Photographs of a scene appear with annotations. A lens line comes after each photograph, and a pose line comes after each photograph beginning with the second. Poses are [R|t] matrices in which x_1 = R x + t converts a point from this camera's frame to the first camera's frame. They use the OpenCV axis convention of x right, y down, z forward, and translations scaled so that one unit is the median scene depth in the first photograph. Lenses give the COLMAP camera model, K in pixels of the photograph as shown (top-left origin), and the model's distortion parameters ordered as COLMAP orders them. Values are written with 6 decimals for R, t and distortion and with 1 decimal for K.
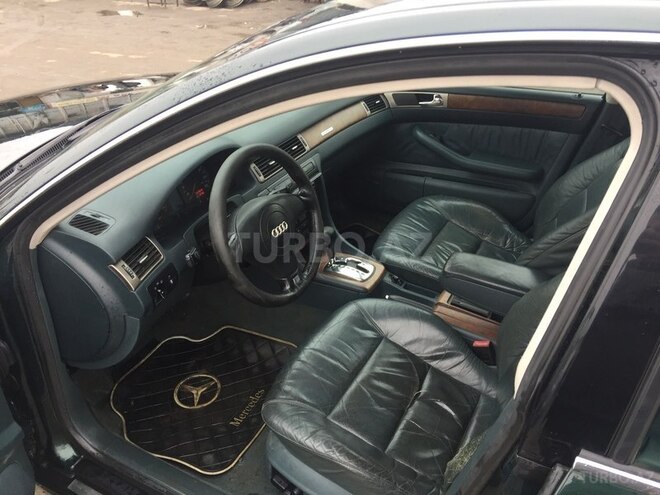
lens RADIAL K [[565.3, 0, 330.0], [0, 565.3, 247.5], [0, 0, 1]] dist [0.085546, -0.142362]
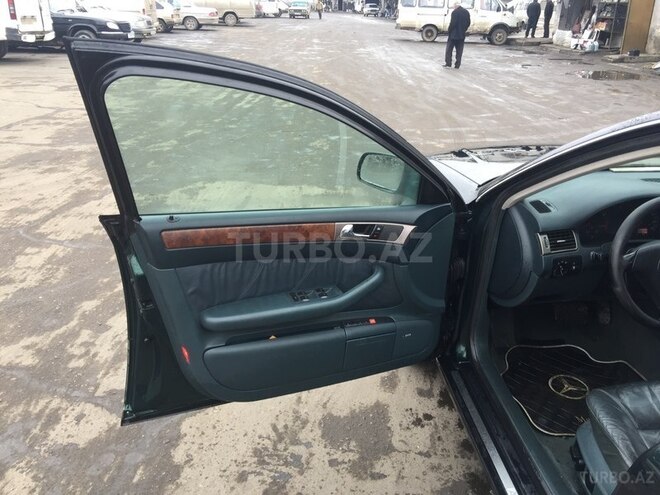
lens RADIAL K [[565.3, 0, 330.0], [0, 565.3, 247.5], [0, 0, 1]] dist [0.085546, -0.142362]
pose [[0.548656, 0.351961, -0.758353, 0.298428], [-0.455817, 0.886327, 0.081579, 0.122307], [0.700862, 0.300912, 0.646719, -0.215929]]
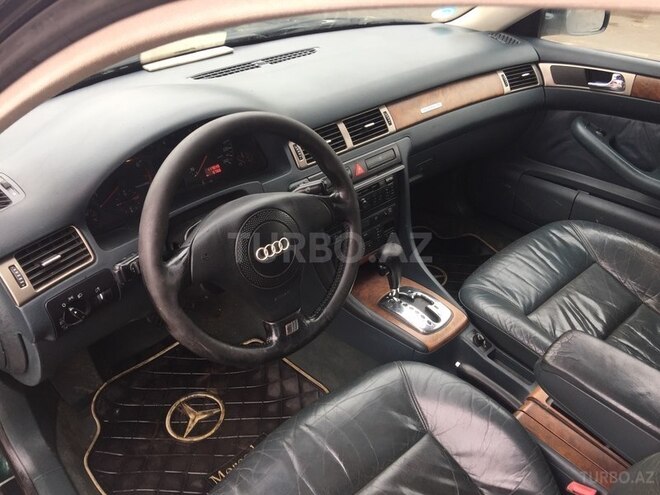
lens RADIAL K [[565.3, 0, 330.0], [0, 565.3, 247.5], [0, 0, 1]] dist [0.085546, -0.142362]
pose [[0.941203, 0.195842, -0.275288, 0.112903], [-0.180428, 0.980288, 0.080507, -0.073634], [0.285628, -0.026104, 0.957985, 0.301435]]
